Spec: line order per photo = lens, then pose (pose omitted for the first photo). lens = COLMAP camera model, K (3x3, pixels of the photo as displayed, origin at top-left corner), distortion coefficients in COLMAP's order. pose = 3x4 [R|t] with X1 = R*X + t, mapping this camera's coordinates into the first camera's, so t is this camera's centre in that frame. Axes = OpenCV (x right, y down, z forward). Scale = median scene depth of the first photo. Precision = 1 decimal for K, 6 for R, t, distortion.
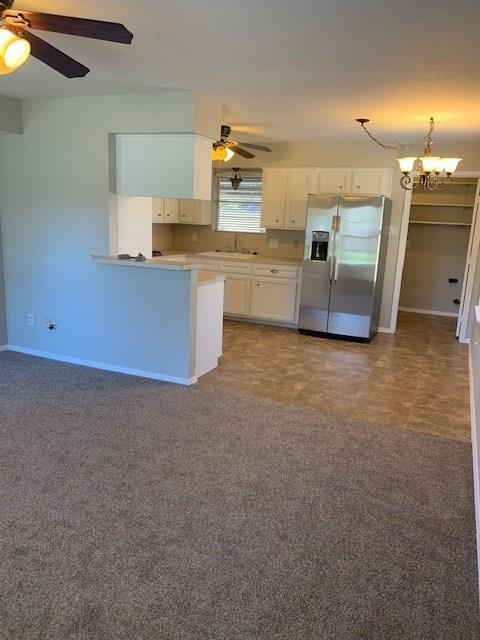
lens RADIAL K [[486.9, 0, 242.4], [0, 486.9, 321.0], [0, 0, 1]] dist [0.046873, -0.054560]
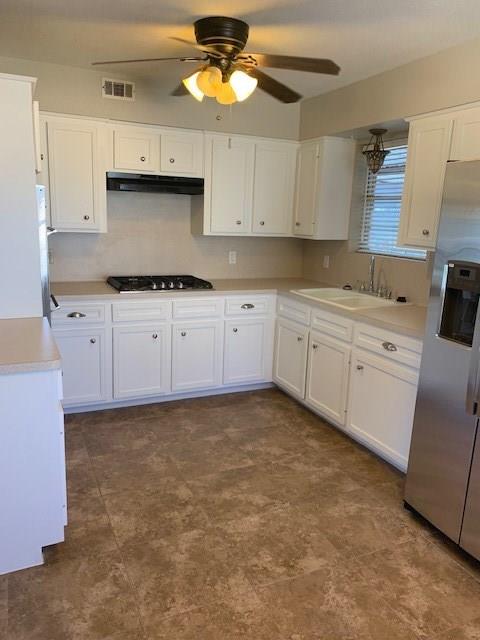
lens RADIAL K [[493.7, 0, 244.0], [0, 493.7, 319.4], [0, 0, 1]] dist [0.003255, -0.011487]
pose [[0.754563, 0.120861, -0.645002, 0.298993], [-0.145434, 0.989251, 0.015229, -0.135730], [0.639909, 0.082314, 0.764030, 0.685122]]
